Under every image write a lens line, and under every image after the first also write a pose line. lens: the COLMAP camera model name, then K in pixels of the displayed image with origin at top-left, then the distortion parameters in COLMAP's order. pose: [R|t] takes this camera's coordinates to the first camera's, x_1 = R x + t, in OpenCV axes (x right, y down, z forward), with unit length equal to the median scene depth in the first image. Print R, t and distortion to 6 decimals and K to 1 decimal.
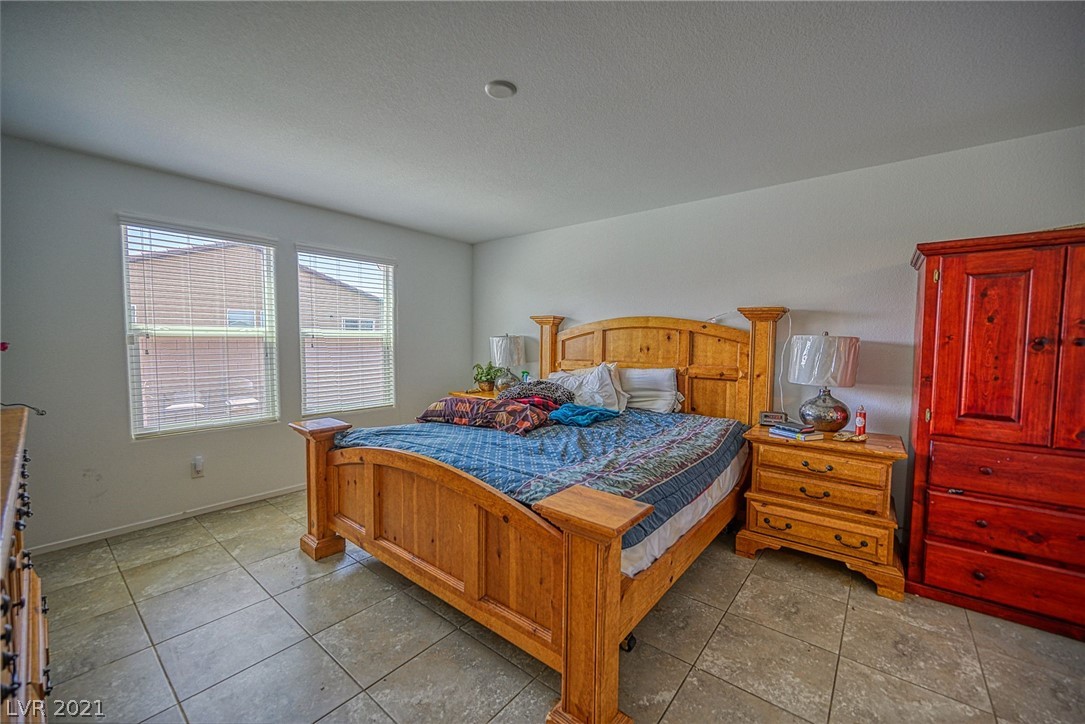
lens RADIAL K [[419.4, 0, 562.4], [0, 419.4, 390.1], [0, 0, 1]] dist [0.000365, -0.000080]
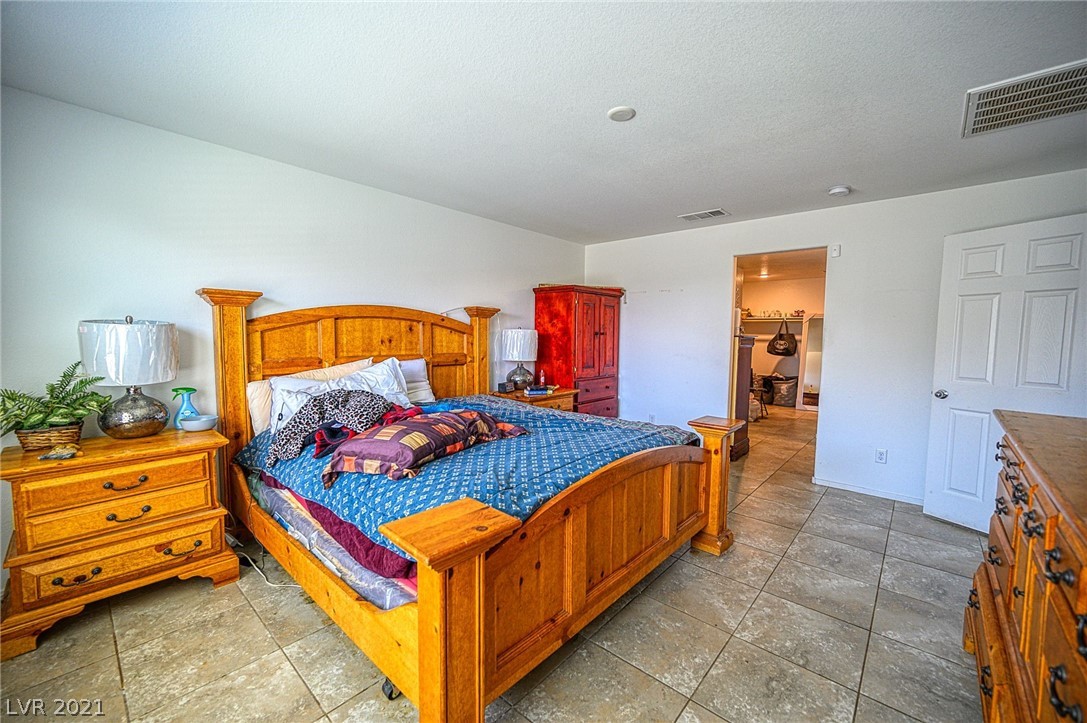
lens RADIAL K [[428.2, 0, 543.6], [0, 428.2, 364.6], [0, 0, 1]] dist [-0.000190, -0.000609]
pose [[0.072892, -0.081735, 0.993985, -0.763306], [0.108511, 0.991370, 0.073563, -0.083870], [-0.991419, 0.102496, 0.081132, 0.627333]]
